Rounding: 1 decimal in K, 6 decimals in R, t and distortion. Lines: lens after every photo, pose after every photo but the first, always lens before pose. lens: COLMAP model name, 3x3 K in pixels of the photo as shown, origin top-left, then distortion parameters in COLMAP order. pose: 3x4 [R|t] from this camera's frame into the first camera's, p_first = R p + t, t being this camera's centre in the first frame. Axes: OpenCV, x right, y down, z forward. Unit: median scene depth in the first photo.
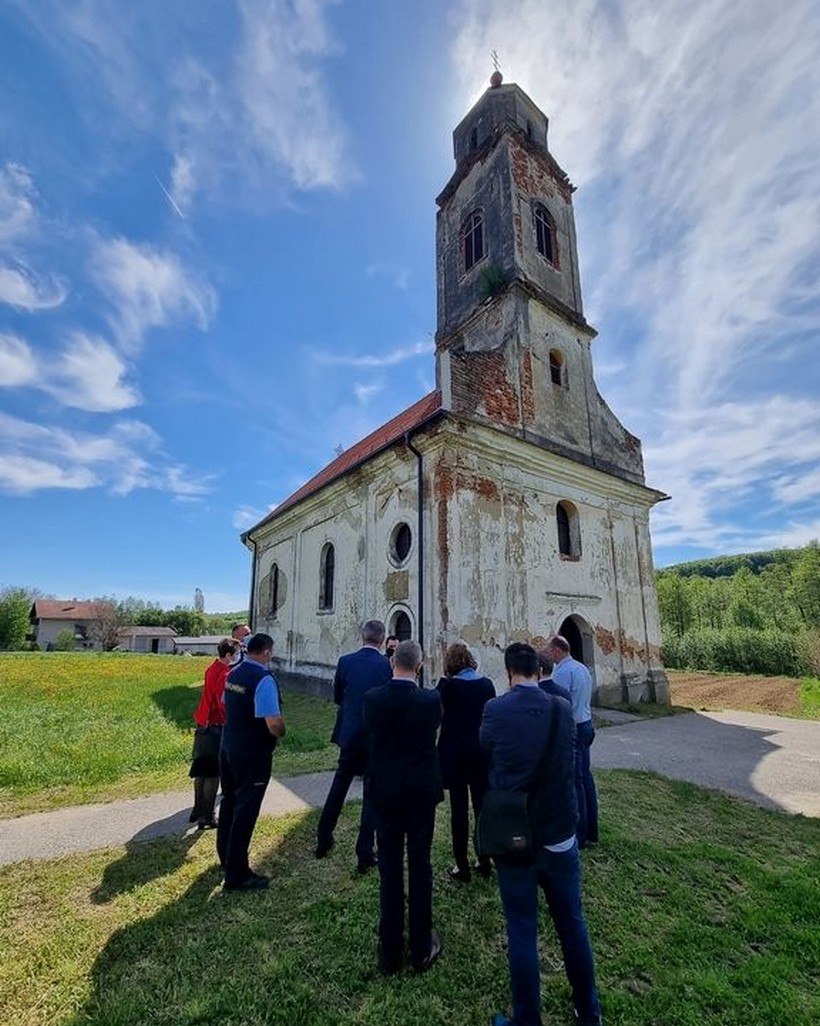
lens RADIAL K [[456.5, 0, 406.6], [0, 456.5, 529.5], [0, 0, 1]] dist [0.004057, -0.000194]
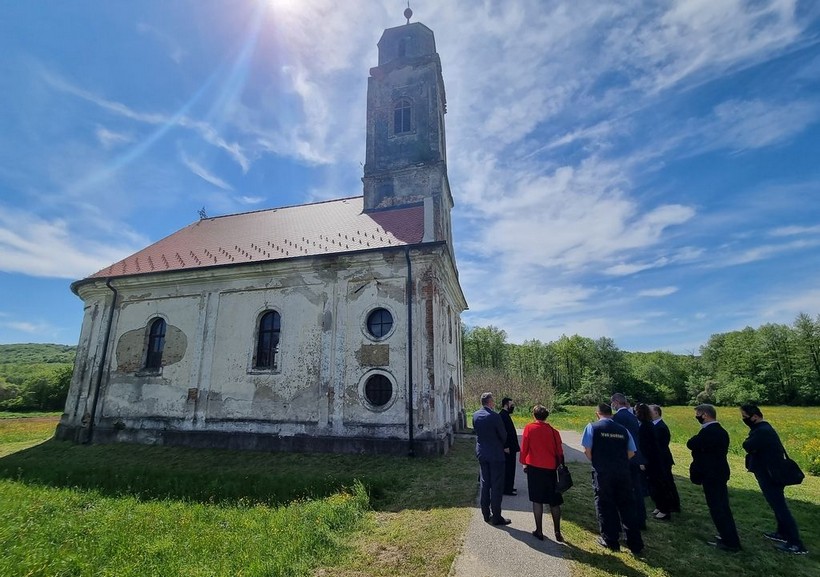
lens RADIAL K [[342.7, 0, 407.2], [0, 342.7, 293.4], [0, 0, 1]] dist [0.002117, 0.000380]
pose [[0.757588, 0.156880, 0.633600, -5.253175], [-0.139936, 0.987154, -0.077100, 0.092481], [-0.637556, -0.030254, 0.769809, 1.582459]]
